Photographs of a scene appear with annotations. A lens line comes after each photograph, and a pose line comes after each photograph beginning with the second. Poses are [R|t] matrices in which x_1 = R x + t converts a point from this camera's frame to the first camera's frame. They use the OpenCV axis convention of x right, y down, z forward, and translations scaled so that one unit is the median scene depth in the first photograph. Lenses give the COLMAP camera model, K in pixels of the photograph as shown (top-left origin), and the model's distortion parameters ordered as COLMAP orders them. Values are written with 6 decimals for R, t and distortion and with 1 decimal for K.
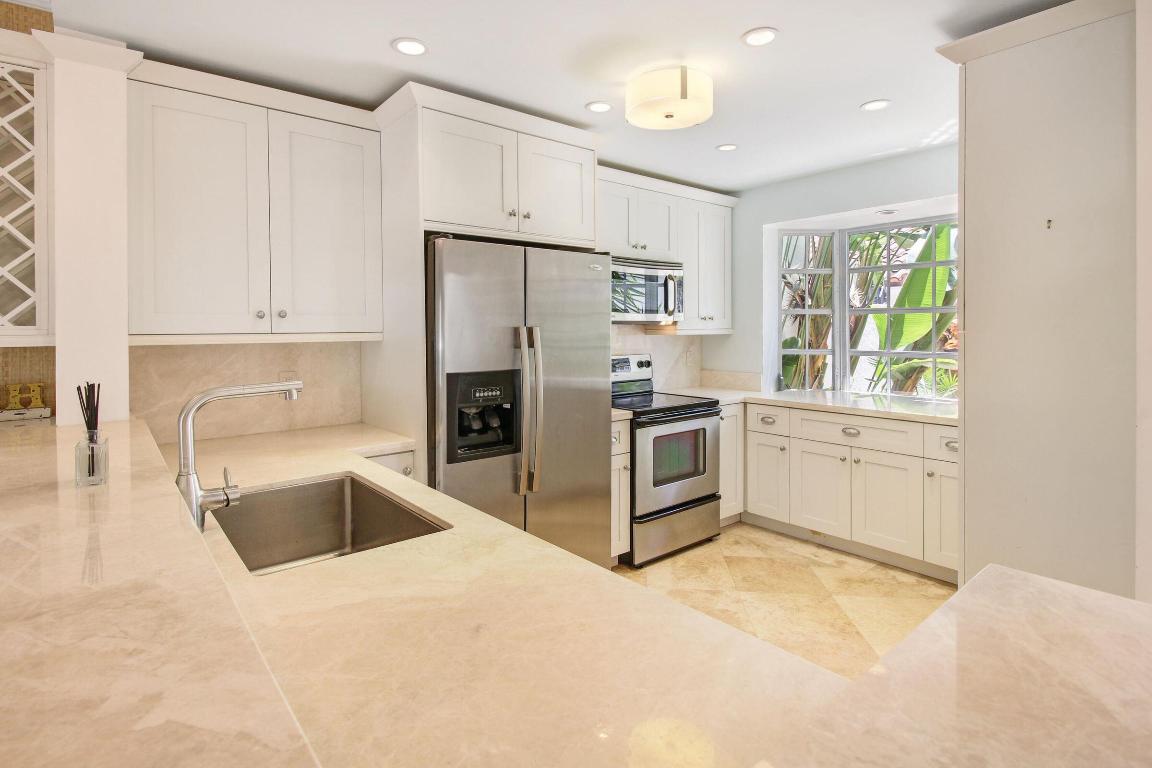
lens RADIAL K [[583.0, 0, 576.0], [0, 583.0, 342.0], [0, 0, 1]] dist [0.001707, 0.000172]
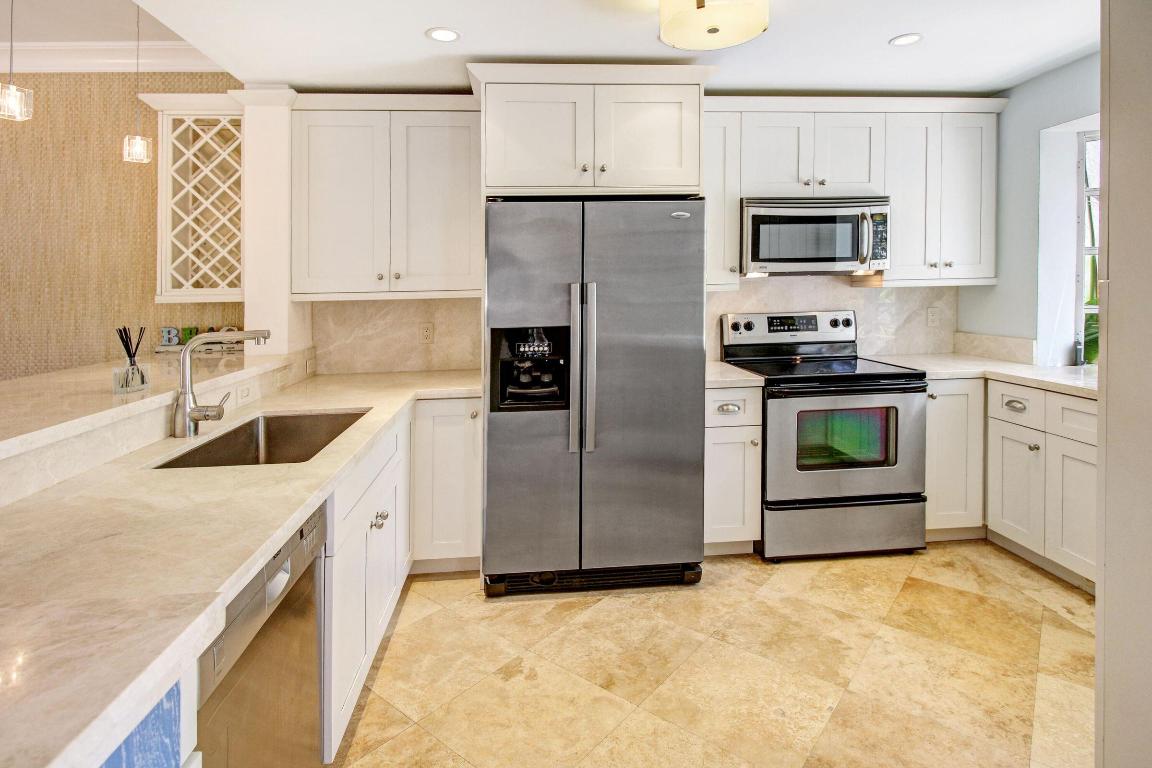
lens RADIAL K [[577.5, 0, 574.9], [0, 577.5, 292.7], [0, 0, 1]] dist [-0.006687, -0.002143]
pose [[0.827024, -0.006325, -0.562131, 0.339625], [0.004764, 0.999980, -0.004242, -0.003877], [0.562147, 0.000830, 0.827037, 0.139751]]
